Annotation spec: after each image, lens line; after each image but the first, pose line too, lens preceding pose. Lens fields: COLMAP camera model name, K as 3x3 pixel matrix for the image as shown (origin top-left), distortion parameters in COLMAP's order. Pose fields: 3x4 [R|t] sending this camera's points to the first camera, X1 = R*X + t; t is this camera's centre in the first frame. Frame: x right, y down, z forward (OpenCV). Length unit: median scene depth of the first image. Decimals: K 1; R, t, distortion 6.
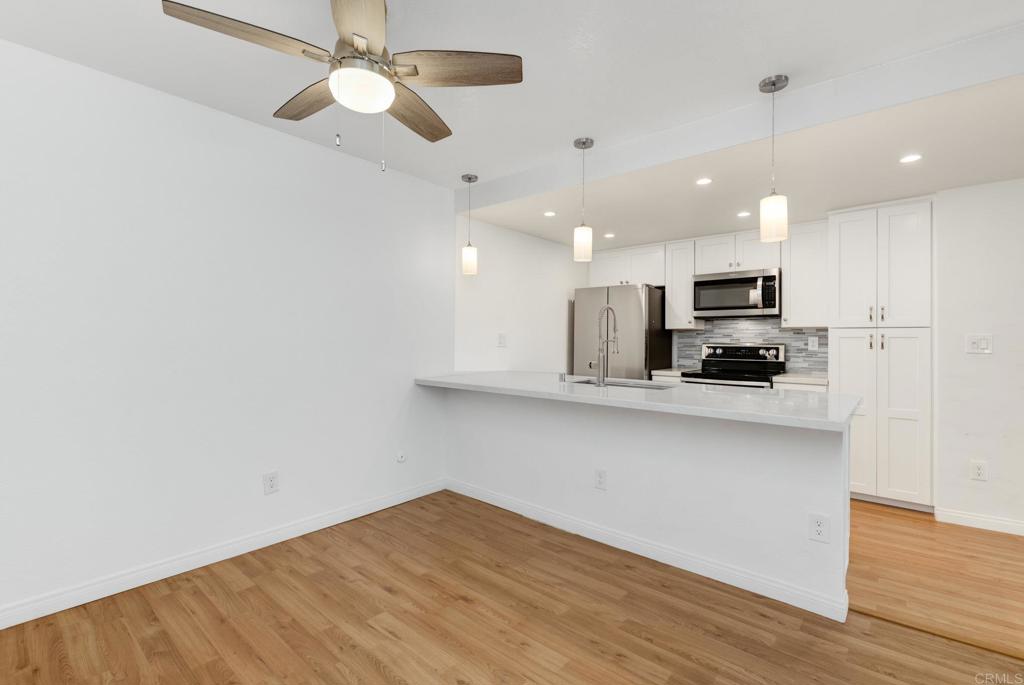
lens RADIAL K [[463.0, 0, 513.8], [0, 463.0, 336.2], [0, 0, 1]] dist [0.004114, -0.004904]
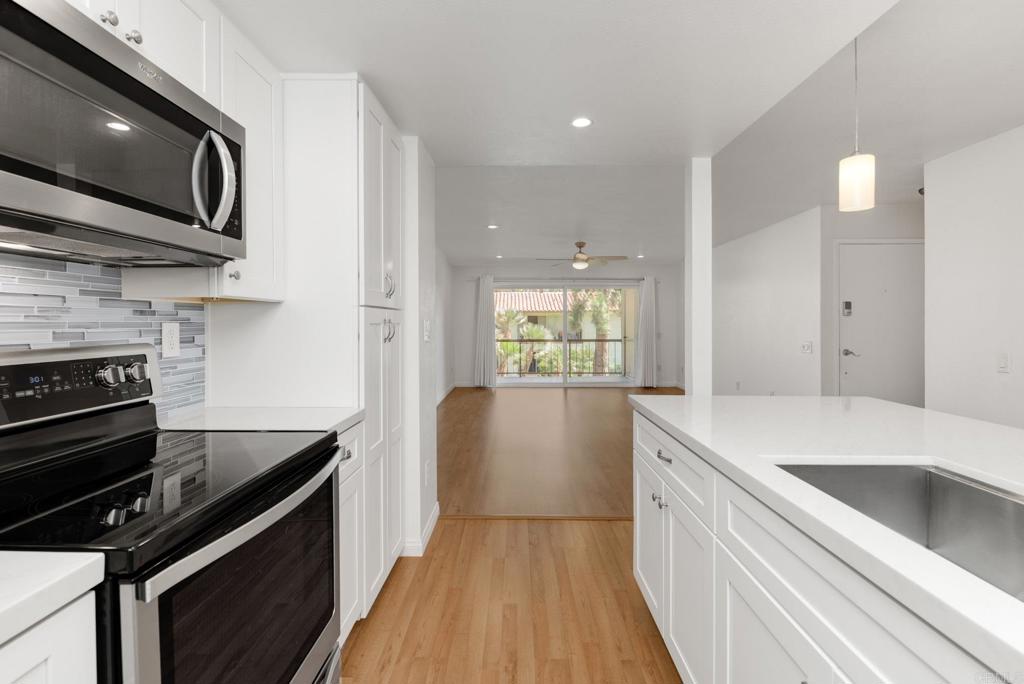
lens RADIAL K [[463.0, 0, 512.7], [0, 463.0, 331.2], [0, 0, 1]] dist [0.004114, -0.004904]
pose [[-0.644168, -0.018710, 0.764655, 0.239498], [-0.005299, 0.999786, 0.019999, -0.000747], [-0.764866, 0.008831, -0.644129, 1.540571]]
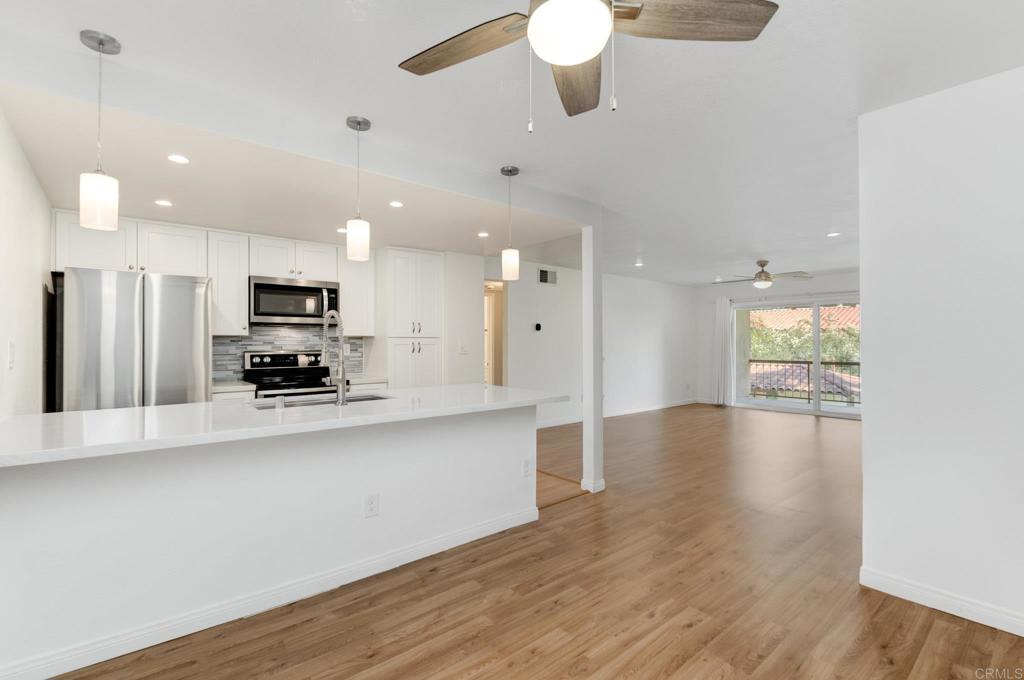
lens RADIAL K [[451.4, 0, 518.9], [0, 451.4, 338.7], [0, 0, 1]] dist [0.014673, -0.003505]
pose [[0.172555, 0.002716, 0.984996, -0.618578], [-0.001127, 0.999996, -0.002560, -0.014045], [-0.984999, -0.000669, 0.172557, 0.548958]]
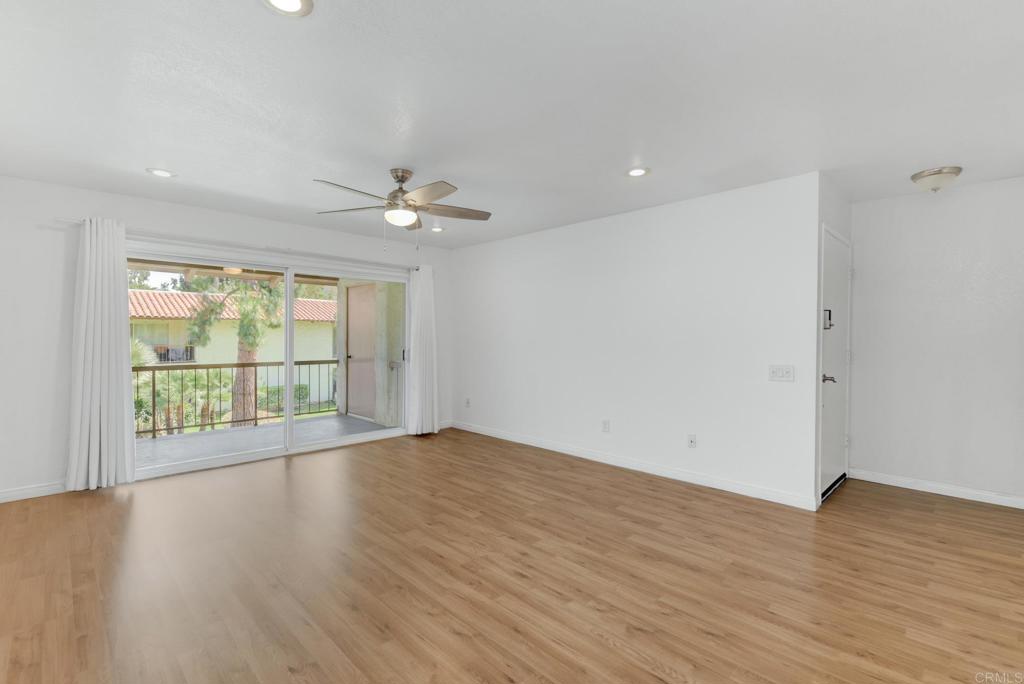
lens RADIAL K [[463.0, 0, 492.0], [0, 463.0, 340.1], [0, 0, 1]] dist [0.004114, -0.004904]
pose [[-0.994108, -0.012356, 0.107684, 1.489299], [-0.011870, 0.999916, 0.005146, 0.004640], [-0.107739, 0.003837, -0.994172, 0.861505]]
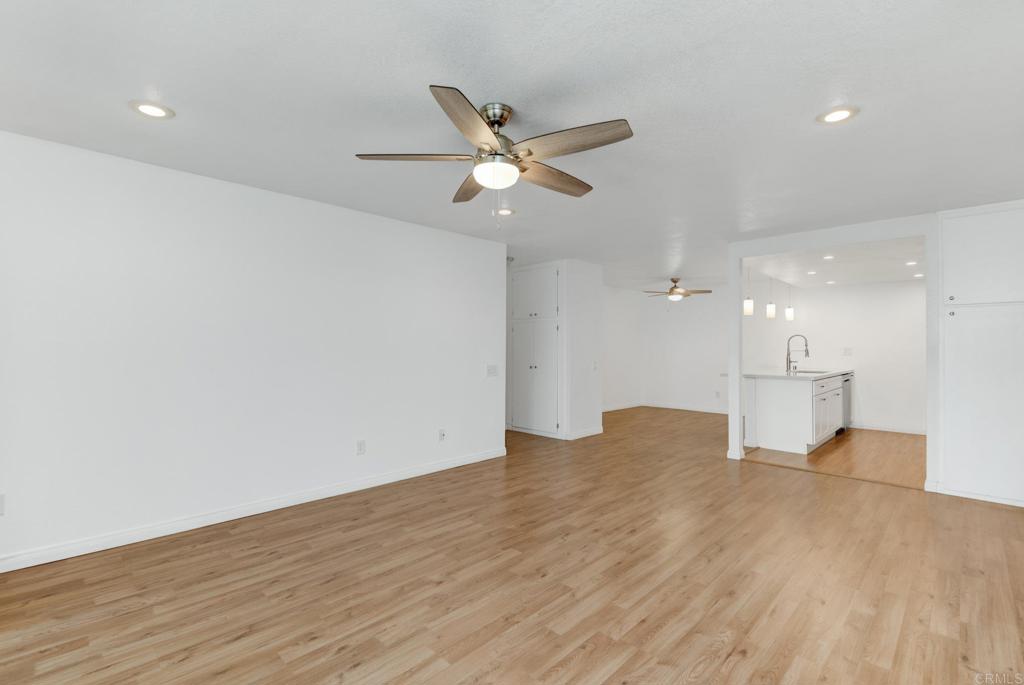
lens RADIAL K [[463.0, 0, 531.3], [0, 463.0, 347.7], [0, 0, 1]] dist [0.004114, -0.004904]
pose [[-0.044142, -0.005332, -0.999011, 2.625752], [-0.001189, 0.999985, -0.005285, 0.010276], [0.999025, 0.000955, -0.044148, -0.173625]]
